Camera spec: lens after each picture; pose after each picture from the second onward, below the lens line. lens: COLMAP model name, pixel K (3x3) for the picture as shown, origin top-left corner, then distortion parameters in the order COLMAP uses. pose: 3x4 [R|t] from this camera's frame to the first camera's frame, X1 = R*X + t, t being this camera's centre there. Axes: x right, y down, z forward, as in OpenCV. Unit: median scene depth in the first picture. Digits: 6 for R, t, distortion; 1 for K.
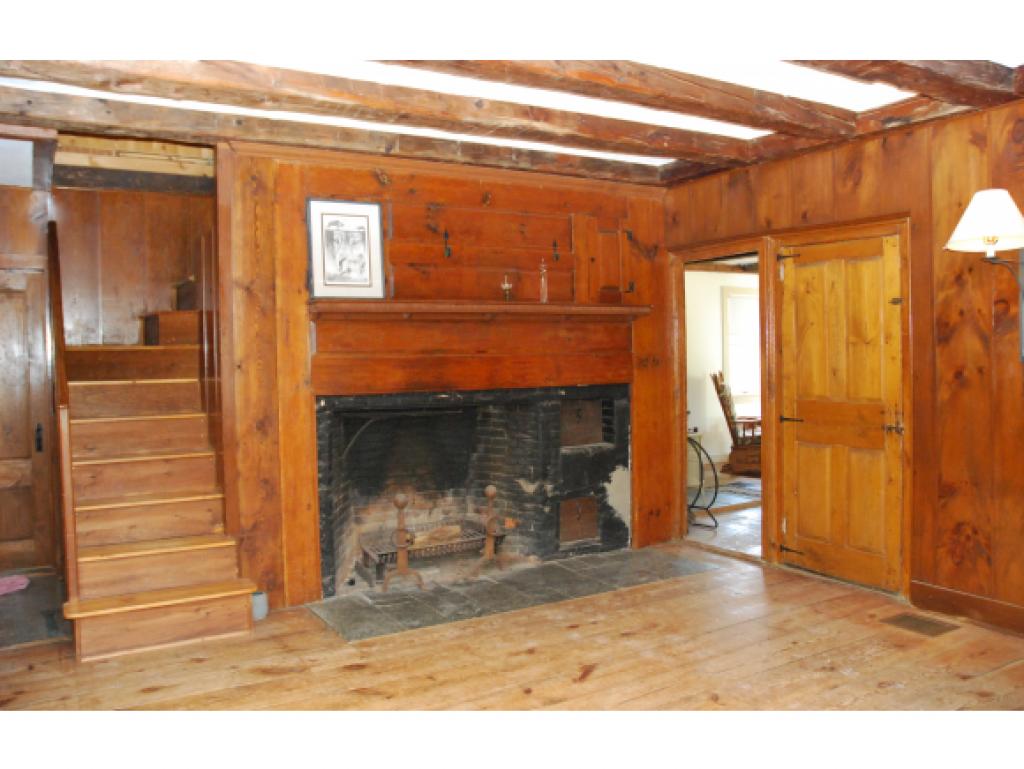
lens RADIAL K [[829.2, 0, 530.2], [0, 829.2, 380.8], [0, 0, 1]] dist [-0.194594, 0.222211]
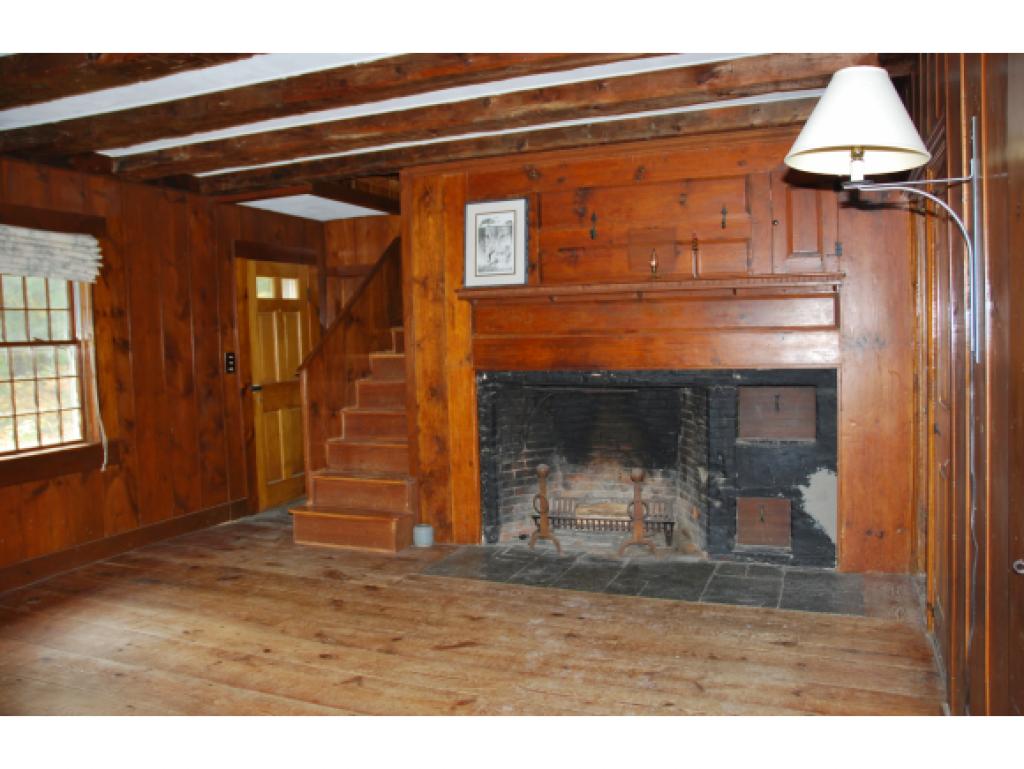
lens RADIAL K [[829.2, 0, 530.2], [0, 829.2, 380.8], [0, 0, 1]] dist [-0.194594, 0.222211]
pose [[0.591806, 0.047100, -0.804703, 0.739615], [-0.012114, 0.998698, 0.049546, -0.026683], [0.805989, -0.019573, 0.591606, 0.358980]]
